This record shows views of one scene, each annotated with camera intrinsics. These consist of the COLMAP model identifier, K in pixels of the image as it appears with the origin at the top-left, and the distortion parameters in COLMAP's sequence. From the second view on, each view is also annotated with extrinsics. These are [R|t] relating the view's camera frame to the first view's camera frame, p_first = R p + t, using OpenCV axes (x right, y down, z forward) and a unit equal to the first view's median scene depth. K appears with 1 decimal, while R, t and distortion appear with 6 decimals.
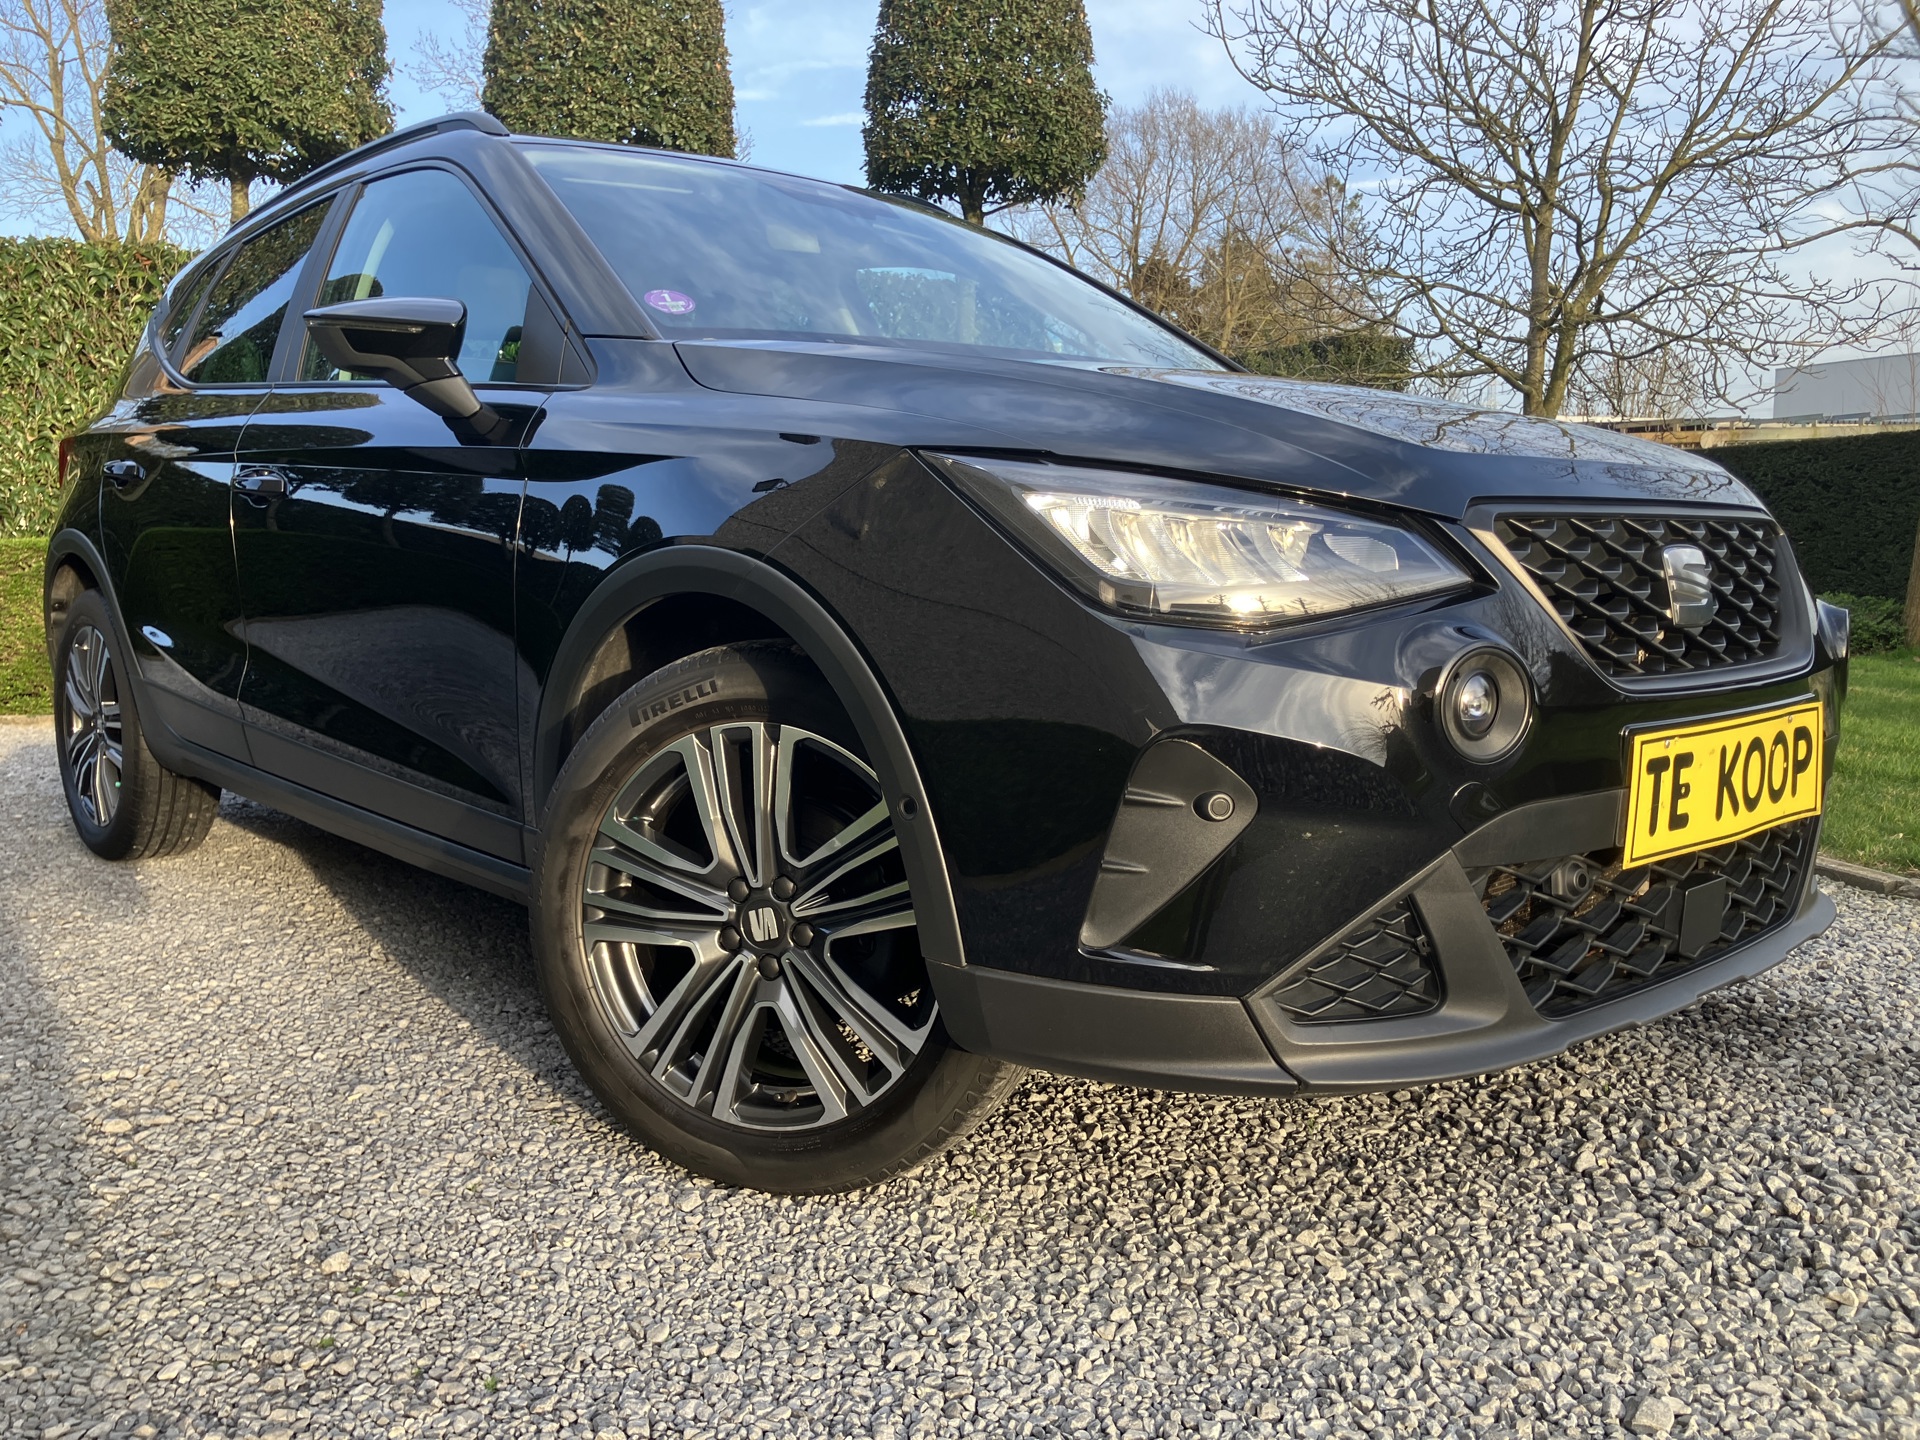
lens RADIAL K [[1602.2, 0, 952.4], [0, 1602.2, 727.1], [0, 0, 1]] dist [-0.001249, 0.017543]
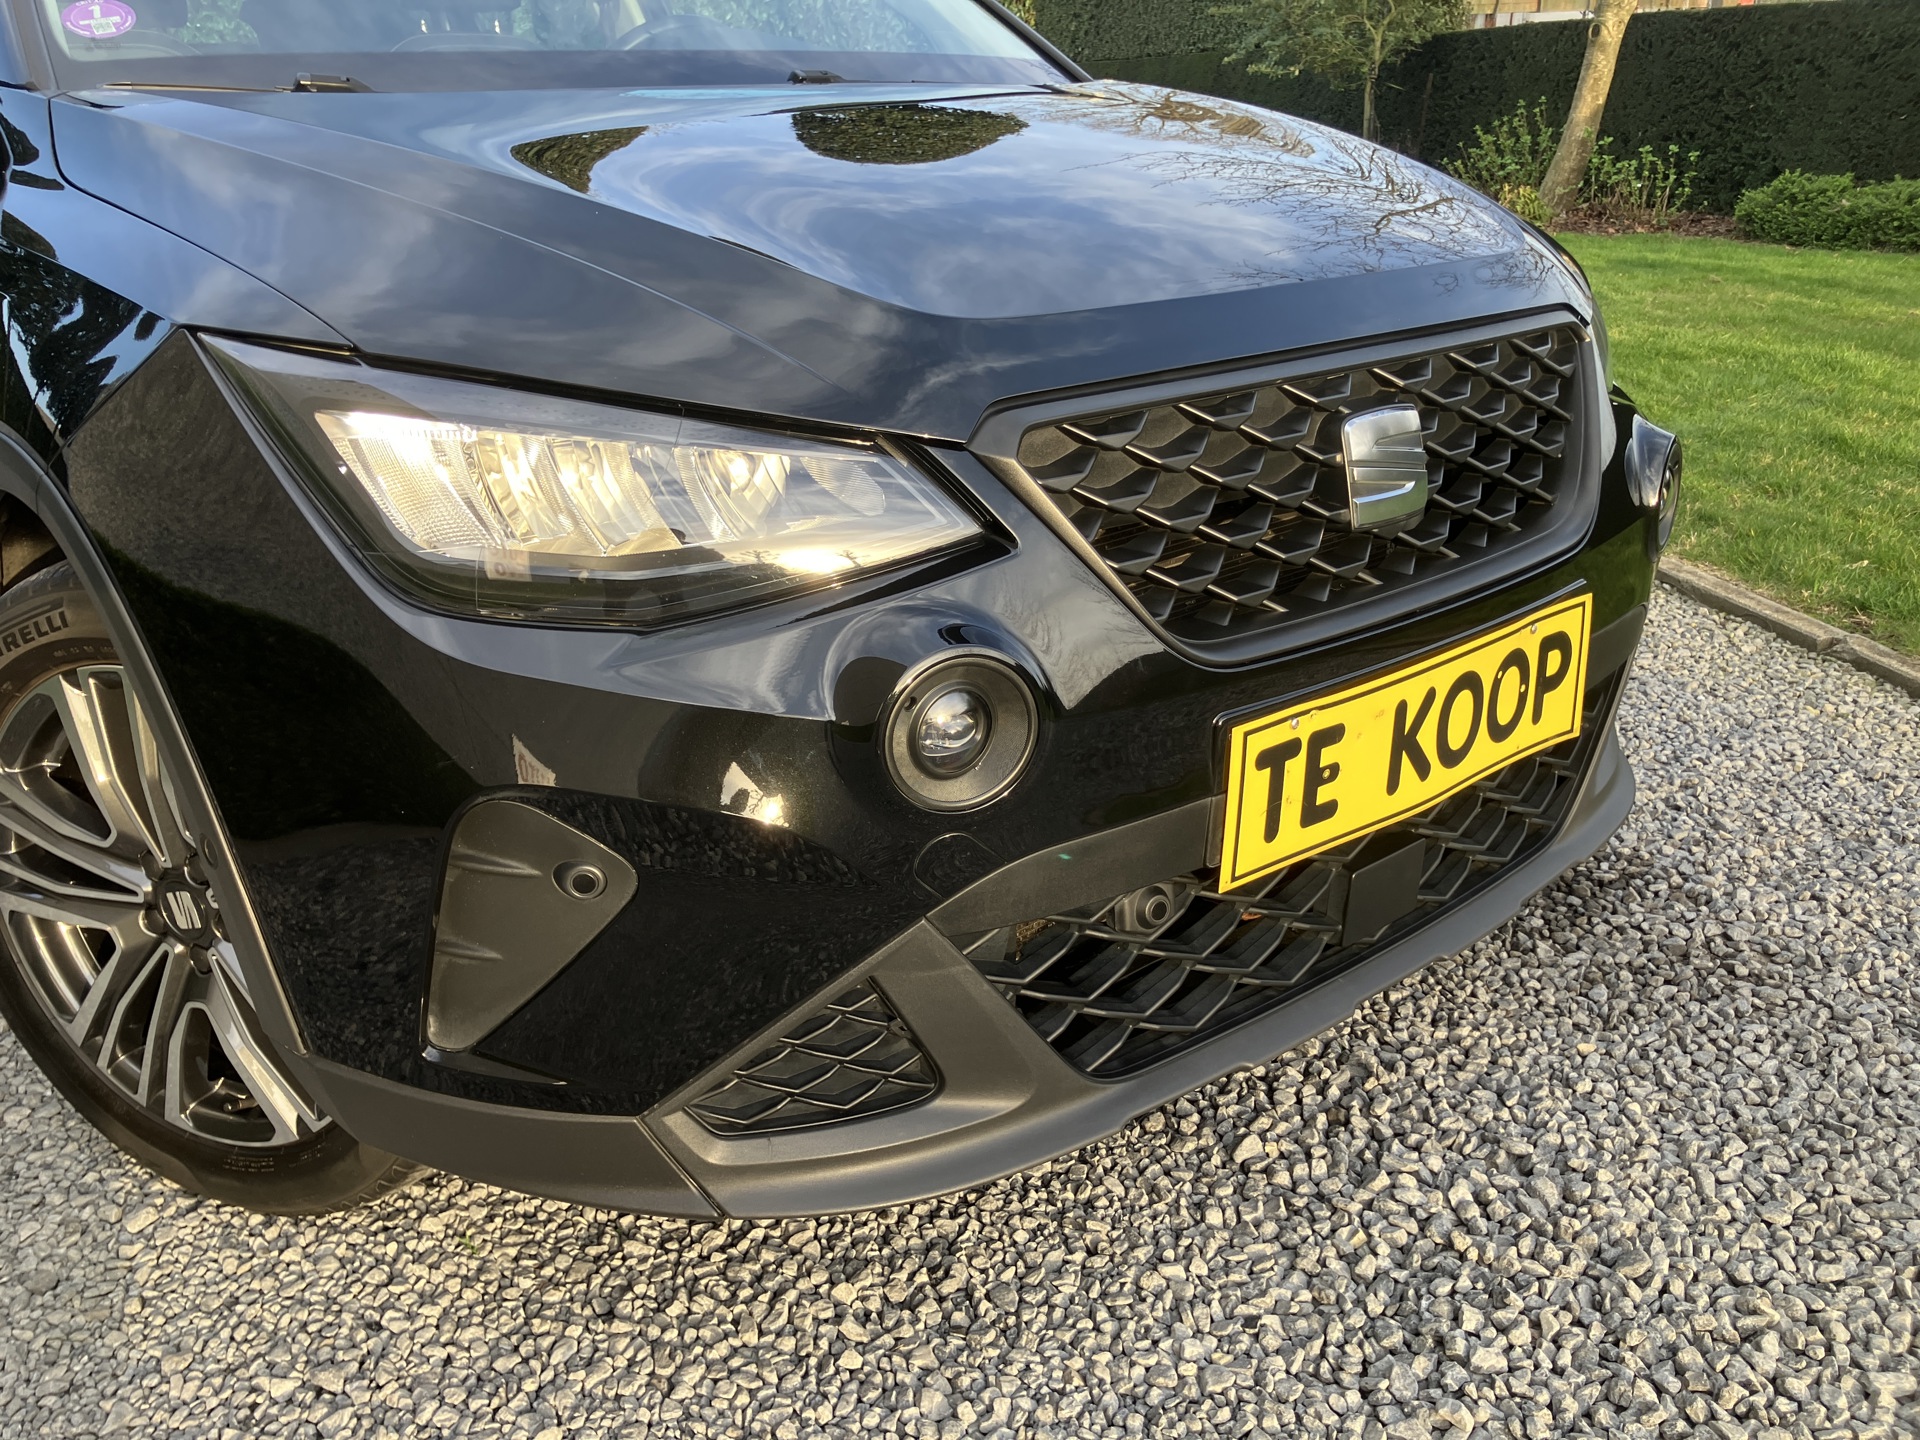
lens RADIAL K [[1602.2, 0, 961.7], [0, 1602.2, 731.9], [0, 0, 1]] dist [-0.001249, 0.017543]
pose [[0.999290, -0.002108, -0.037630, 0.297530], [0.011739, 0.966172, 0.257631, -0.162028], [0.035814, -0.257890, 0.965510, 0.268158]]
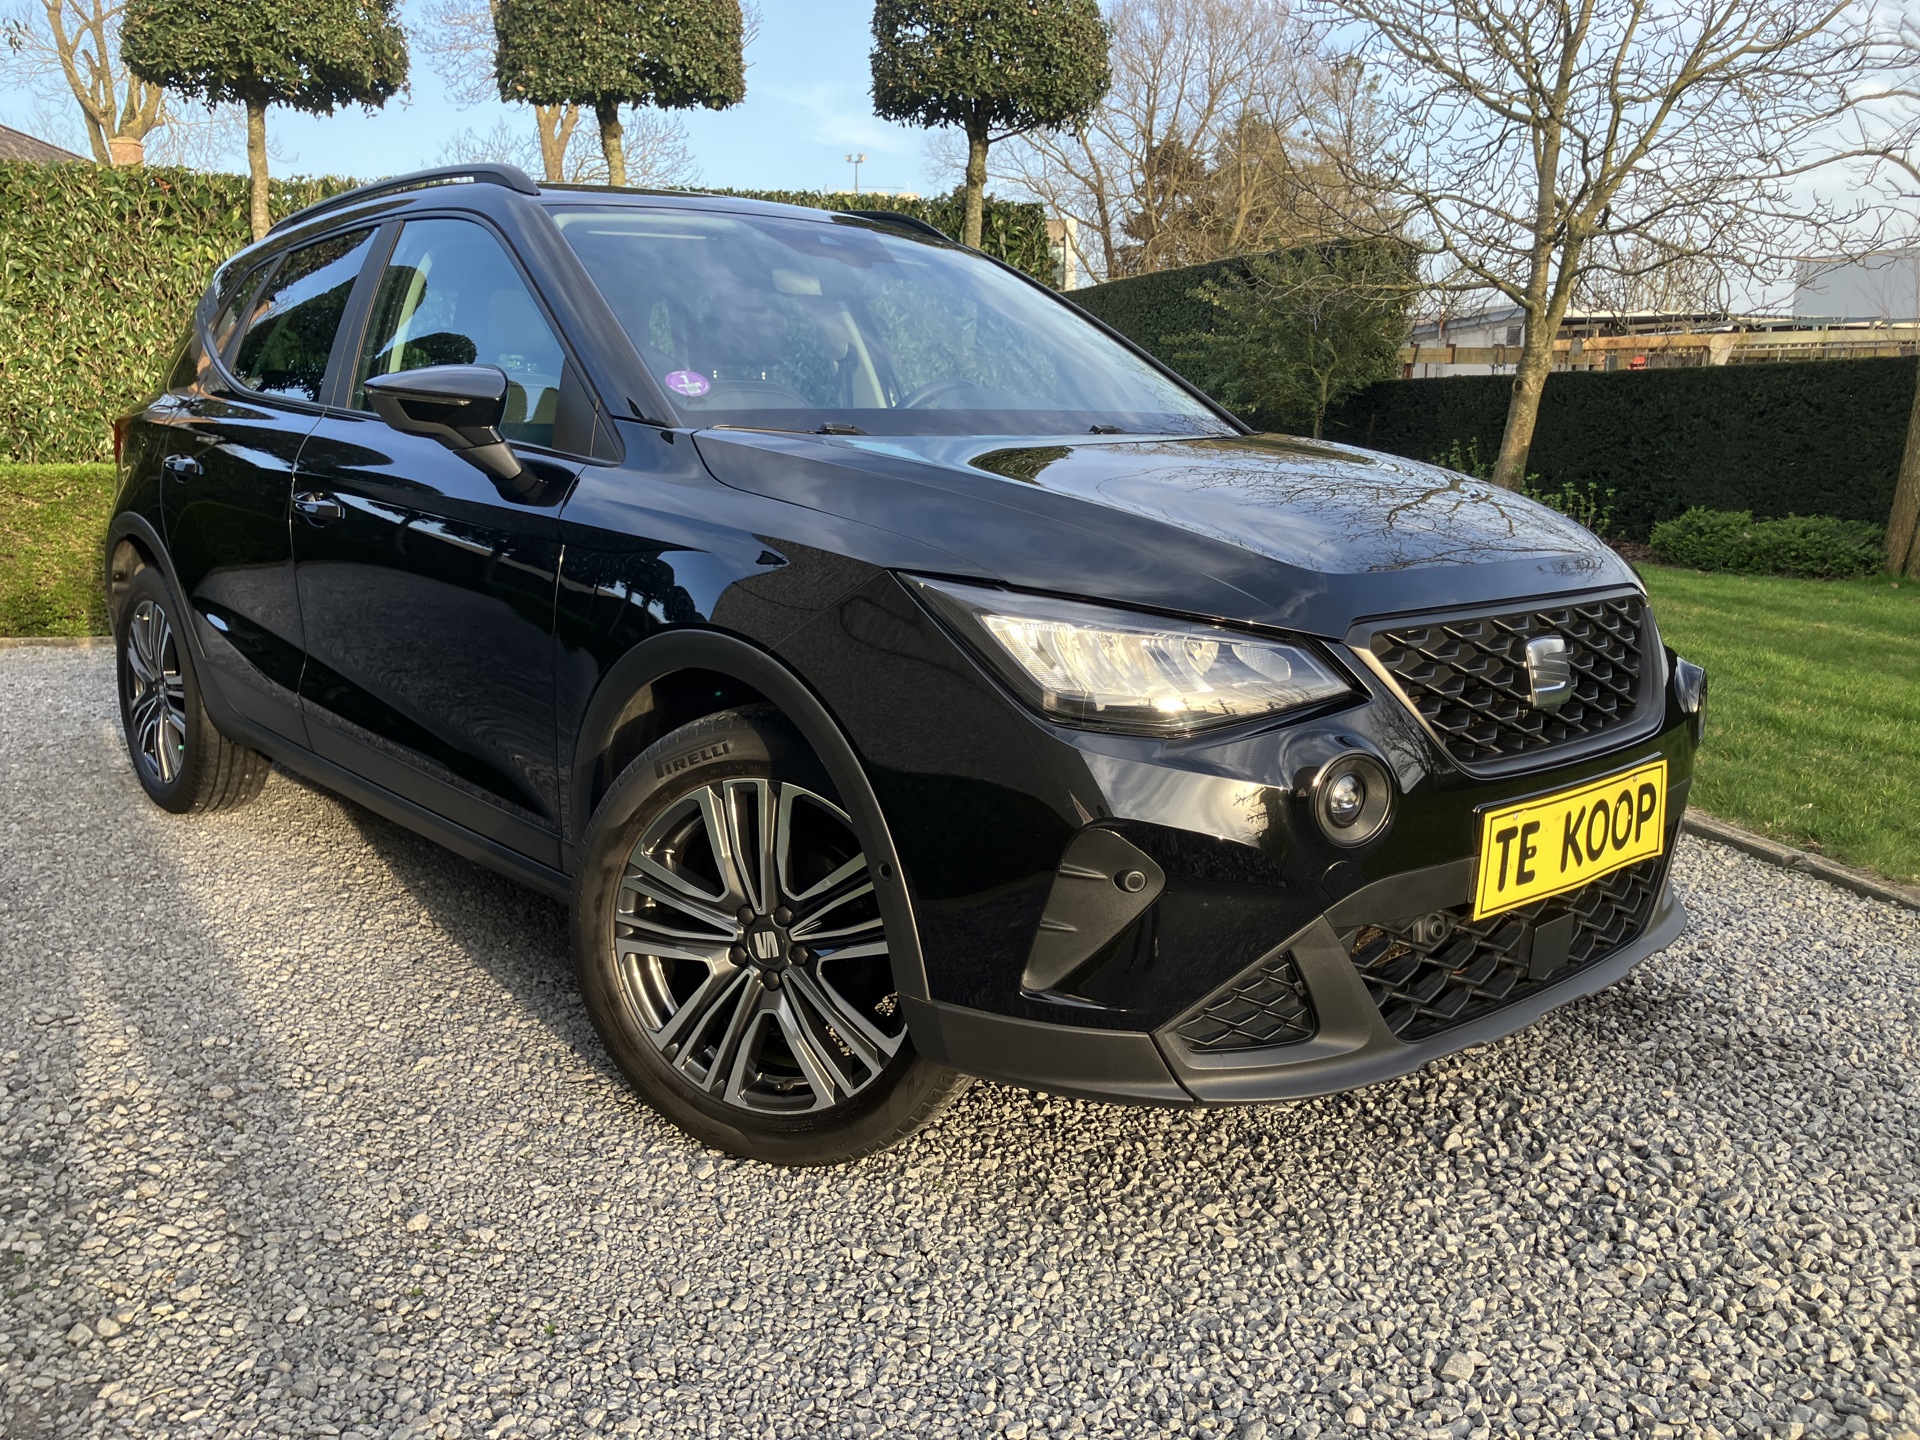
lens RADIAL K [[1602.2, 0, 957.8], [0, 1602.2, 713.4], [0, 0, 1]] dist [-0.001249, 0.017543]
pose [[0.999923, 0.012441, 0.000144, 0.022778], [-0.012424, 0.997829, 0.064672, -0.129233], [0.000660, -0.064669, 0.997907, -0.185736]]
